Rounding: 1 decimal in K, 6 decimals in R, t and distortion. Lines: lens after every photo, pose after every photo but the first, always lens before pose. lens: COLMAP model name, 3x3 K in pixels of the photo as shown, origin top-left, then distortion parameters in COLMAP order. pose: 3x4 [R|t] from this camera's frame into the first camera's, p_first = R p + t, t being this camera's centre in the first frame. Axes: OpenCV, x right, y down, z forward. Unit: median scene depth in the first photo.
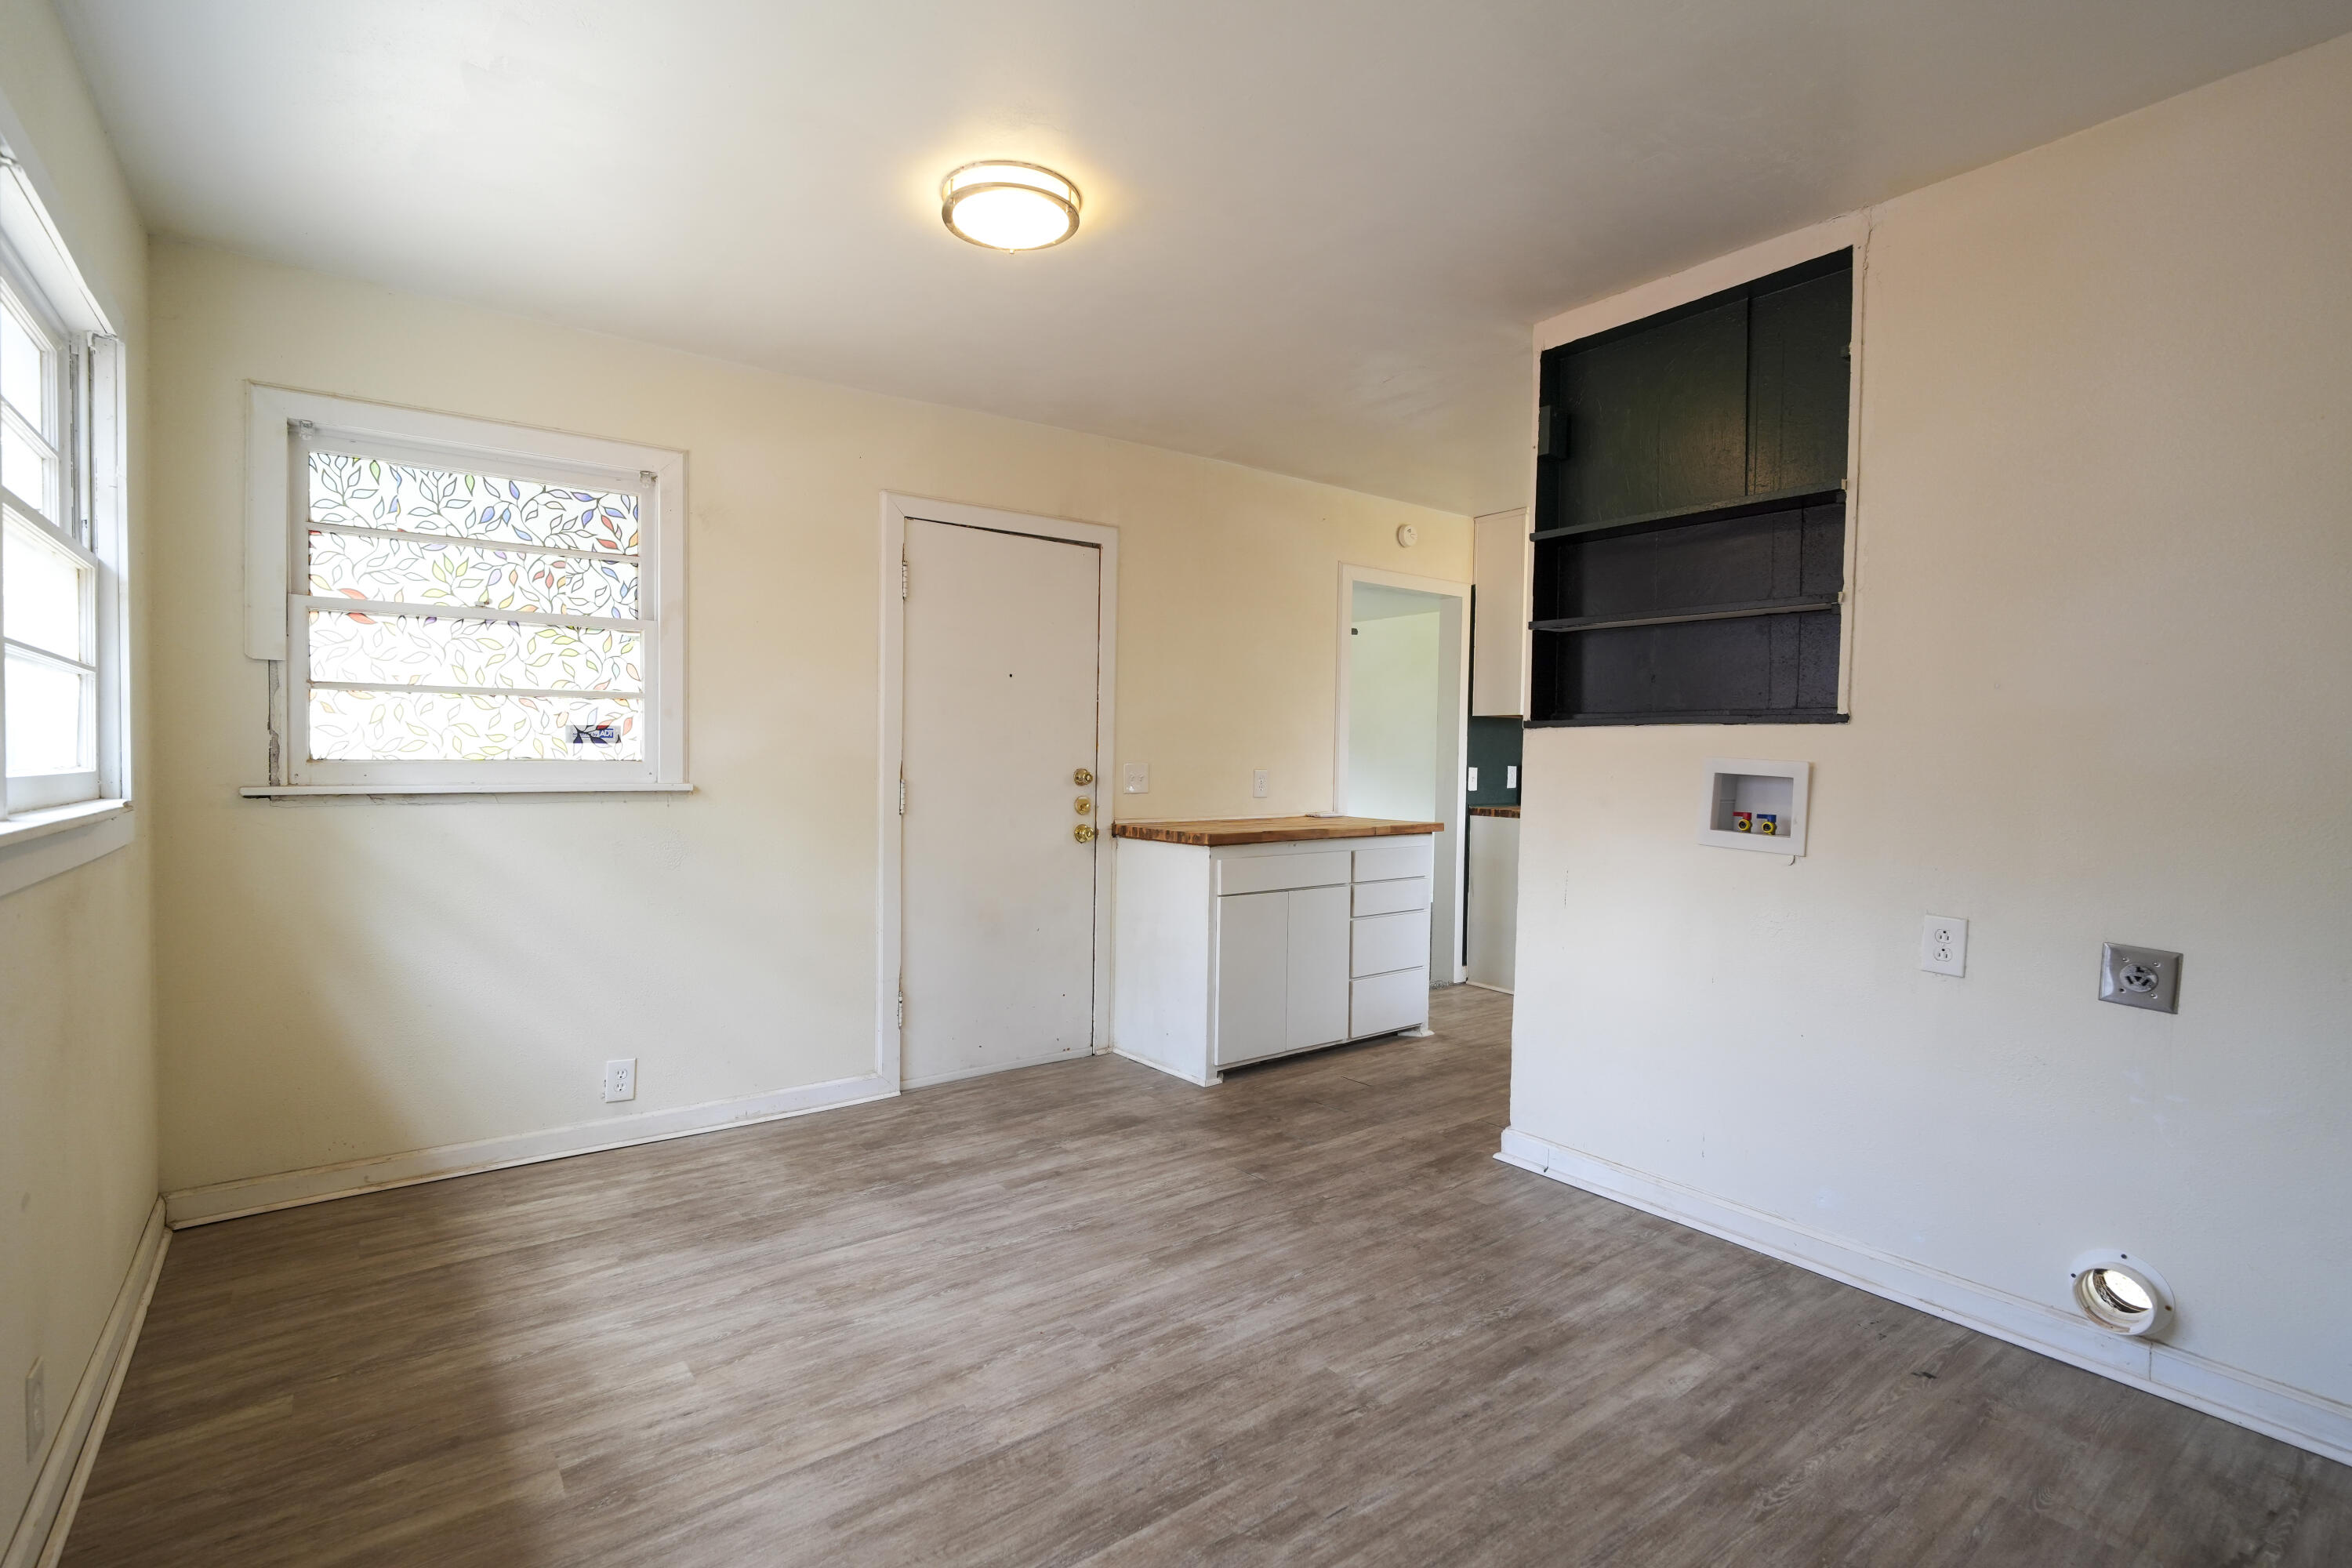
lens RADIAL K [[1081.5, 0, 1164.9], [0, 1081.5, 784.4], [0, 0, 1]] dist [-0.001441, -0.001188]
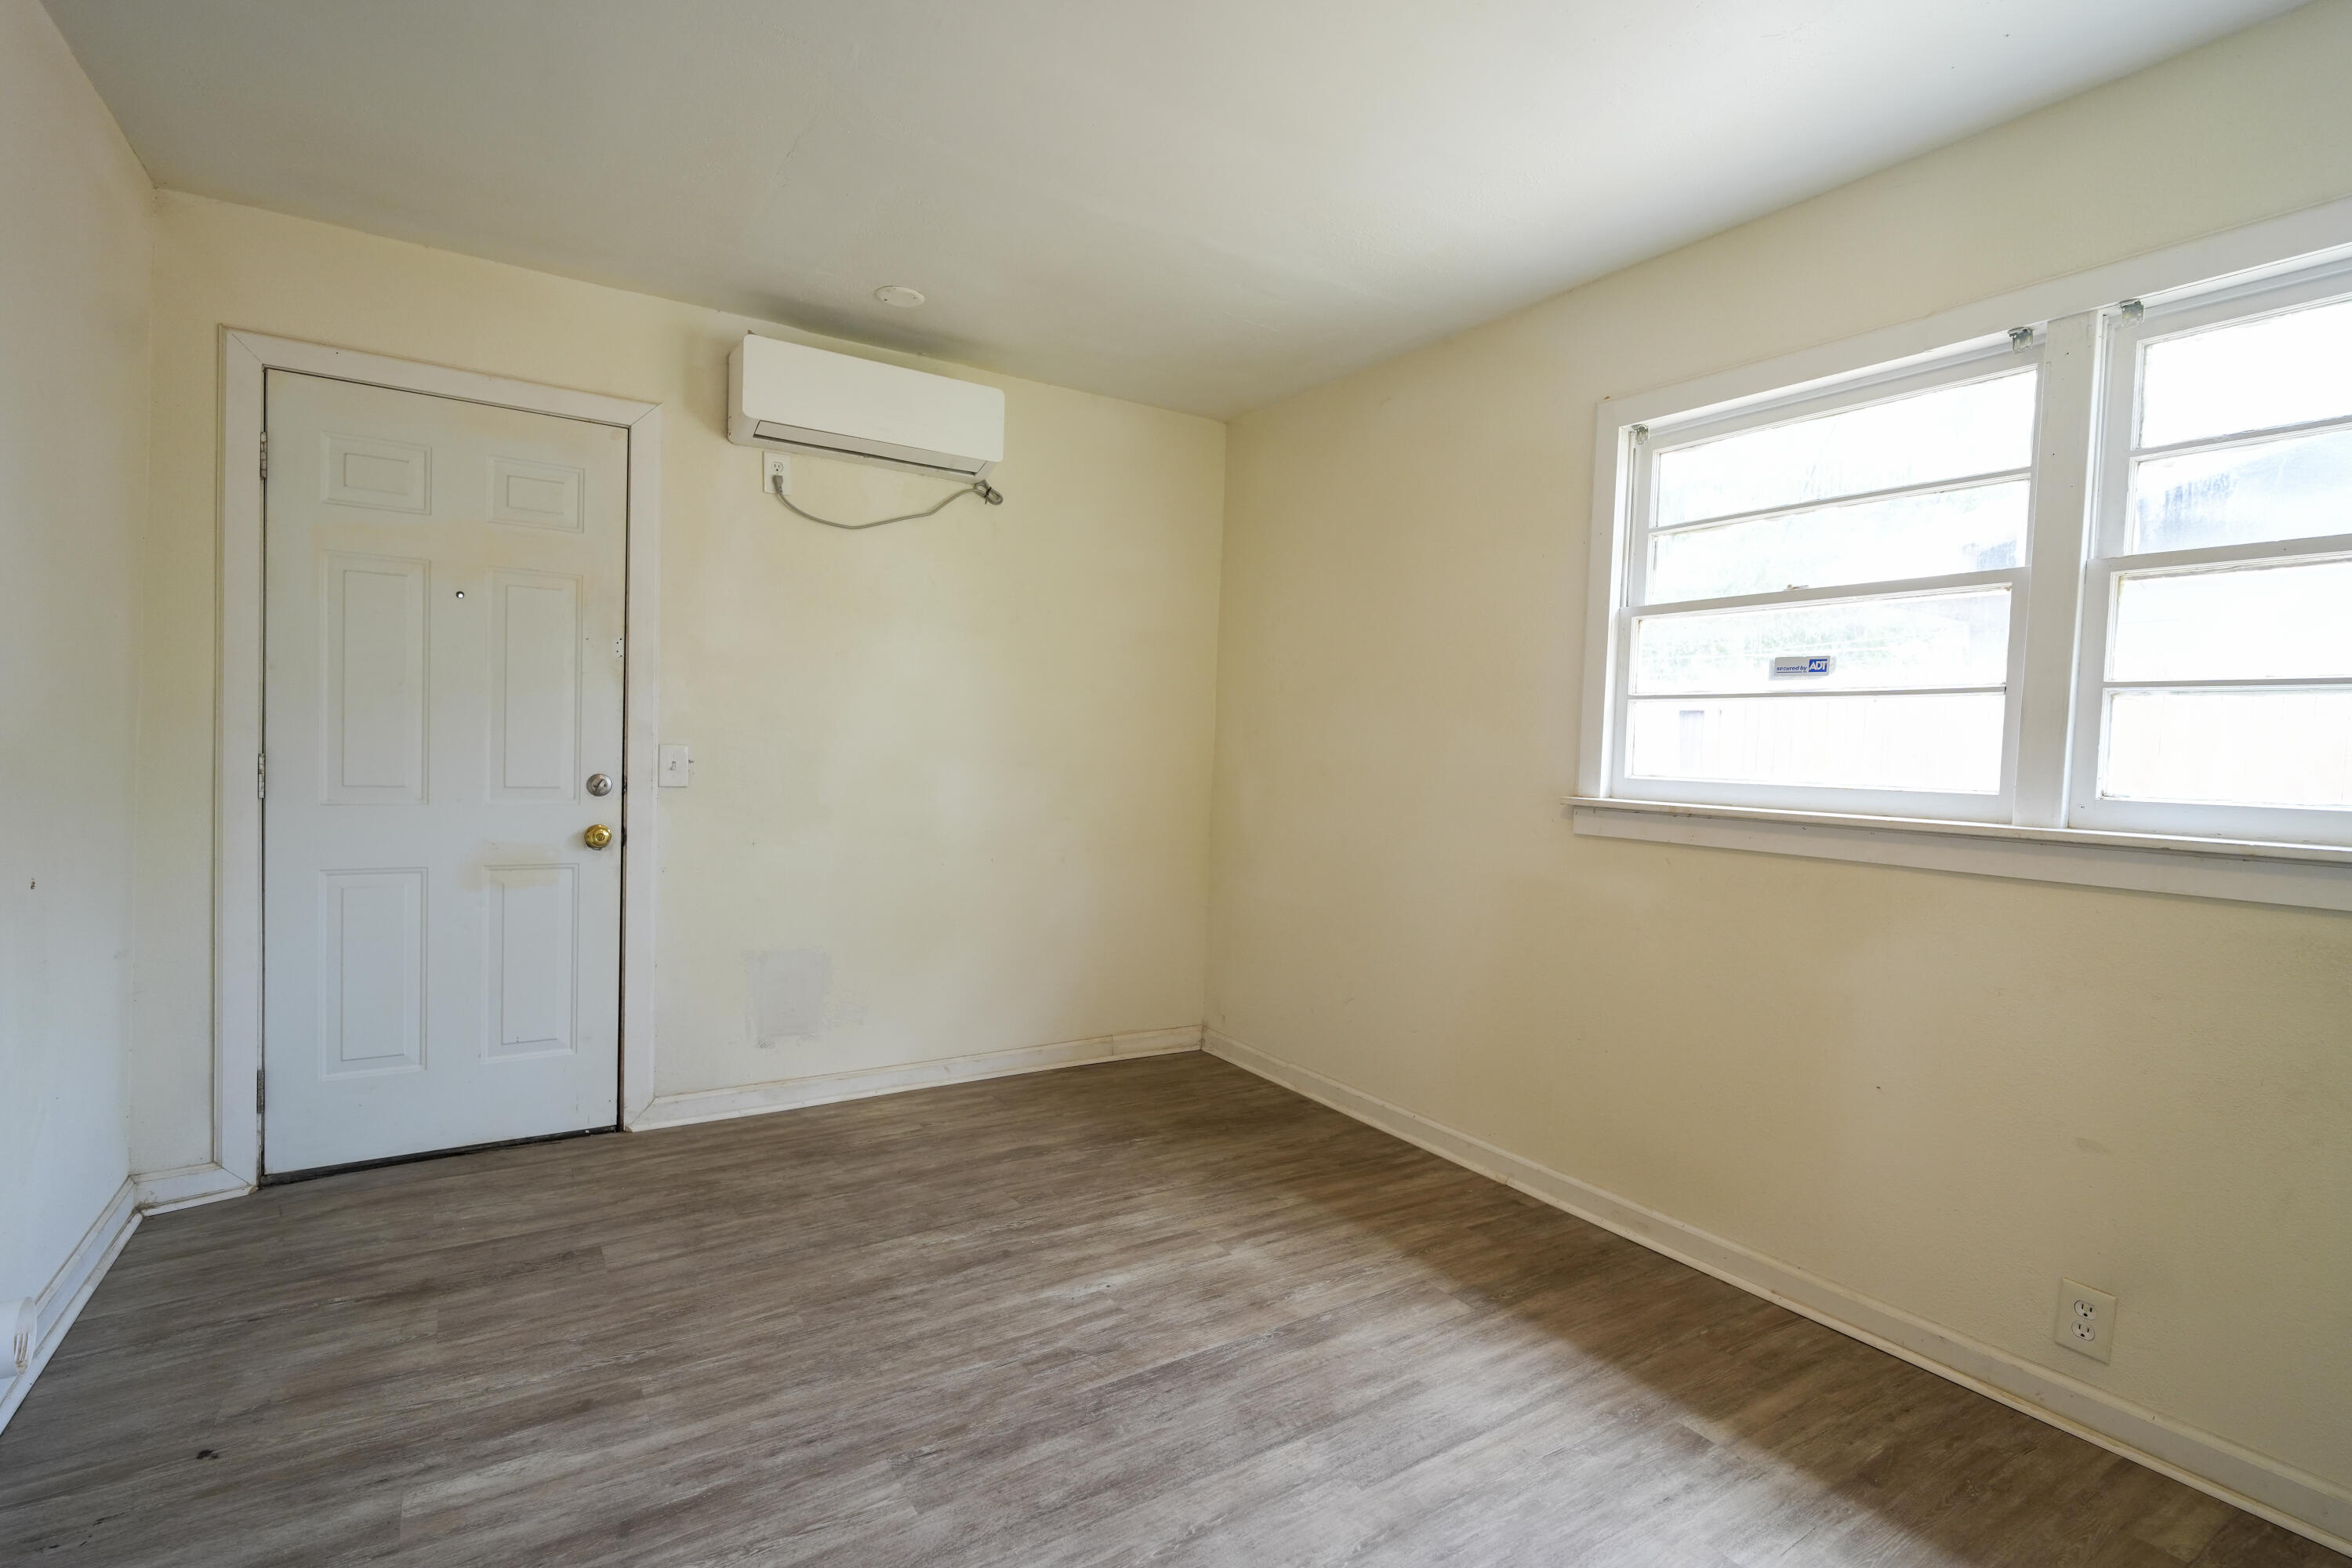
lens RADIAL K [[1081.5, 0, 1164.9], [0, 1081.5, 784.4], [0, 0, 1]] dist [-0.001441, -0.001188]
pose [[-0.996646, -0.043099, 0.069565, -0.067180], [-0.039105, 0.997563, 0.057787, -0.044817], [-0.071886, 0.054873, -0.995902, 1.965989]]
